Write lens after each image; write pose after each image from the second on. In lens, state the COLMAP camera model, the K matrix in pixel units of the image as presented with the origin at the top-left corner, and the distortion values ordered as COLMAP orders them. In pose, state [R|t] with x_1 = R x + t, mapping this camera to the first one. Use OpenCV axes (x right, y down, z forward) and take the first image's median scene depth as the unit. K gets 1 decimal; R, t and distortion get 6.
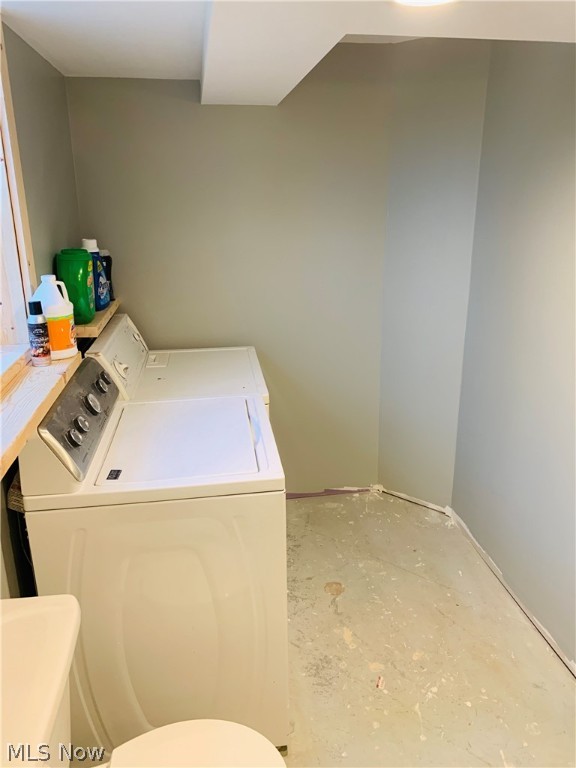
lens RADIAL K [[584.8, 0, 290.6], [0, 584.8, 382.8], [0, 0, 1]] dist [0.036326, -0.048421]
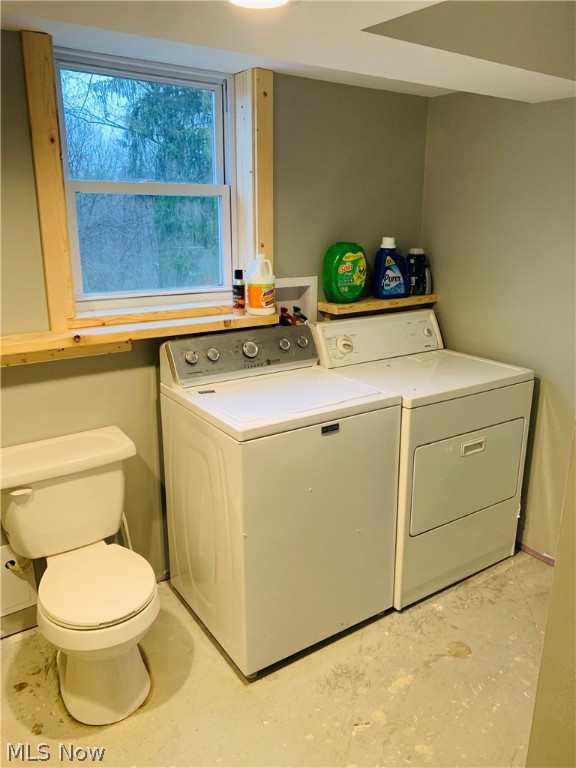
lens RADIAL K [[584.8, 0, 289.3], [0, 584.8, 384.0], [0, 0, 1]] dist [0.036326, -0.048421]
pose [[0.429326, 0.256544, -0.865947, 0.752837], [-0.280677, 0.949231, 0.142061, -0.088655], [0.858428, 0.182061, 0.479536, 0.370924]]
